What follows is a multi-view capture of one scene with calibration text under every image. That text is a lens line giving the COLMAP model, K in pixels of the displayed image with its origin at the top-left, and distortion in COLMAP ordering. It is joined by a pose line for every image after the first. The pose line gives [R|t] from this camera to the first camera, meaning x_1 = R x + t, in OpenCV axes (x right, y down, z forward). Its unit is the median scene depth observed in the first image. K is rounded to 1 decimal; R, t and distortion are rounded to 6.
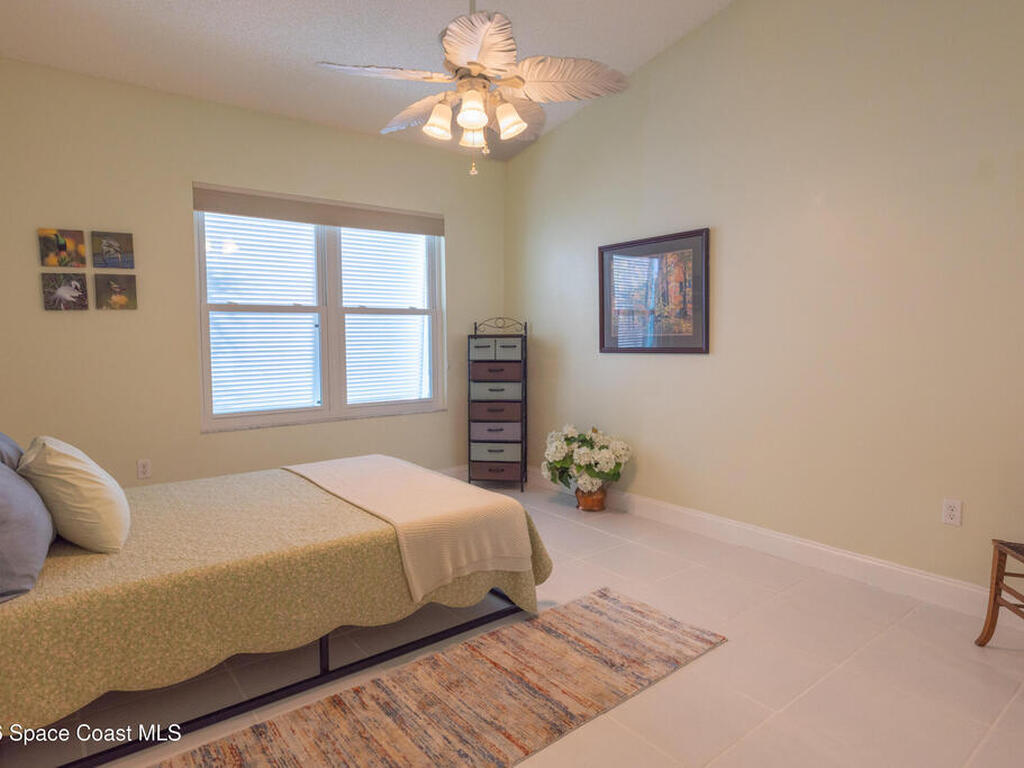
lens RADIAL K [[602.3, 0, 510.9], [0, 602.3, 379.1], [0, 0, 1]] dist [-0.005402, -0.000470]
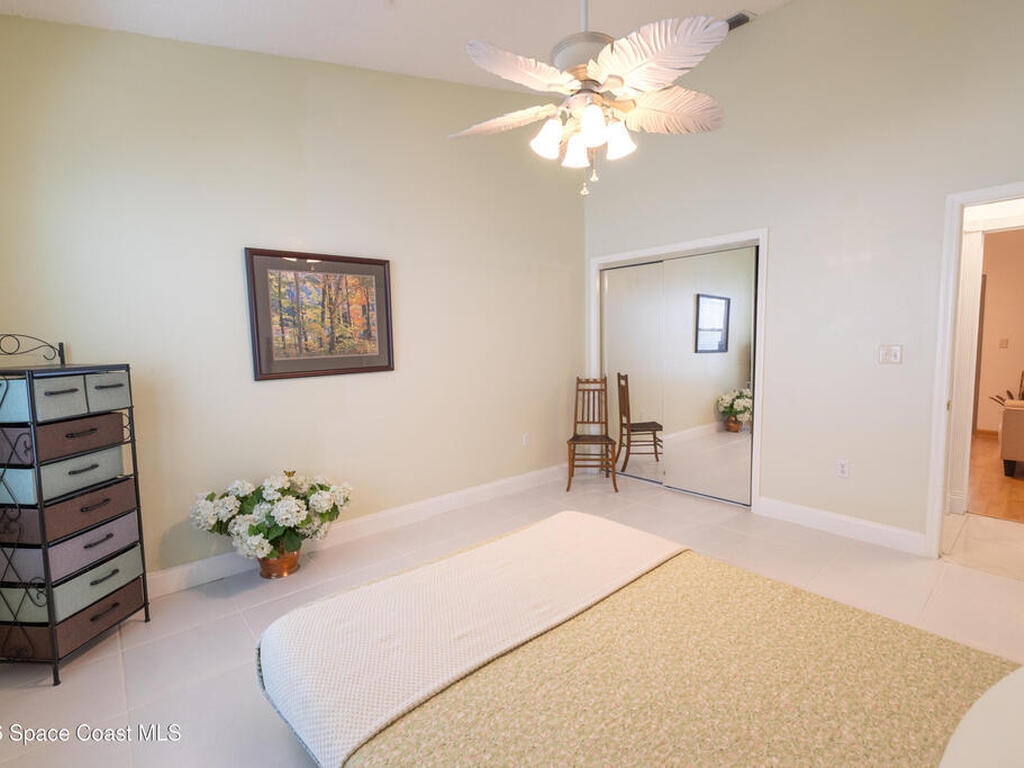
lens RADIAL K [[479.4, 0, 510.6], [0, 479.4, 385.0], [0, 0, 1]] dist [0.000342, 0.000738]
pose [[-0.047020, -0.089540, 0.994873, -0.577108], [0.092958, 0.991260, 0.093609, -0.076742], [-0.994559, 0.096883, -0.038286, 0.785905]]
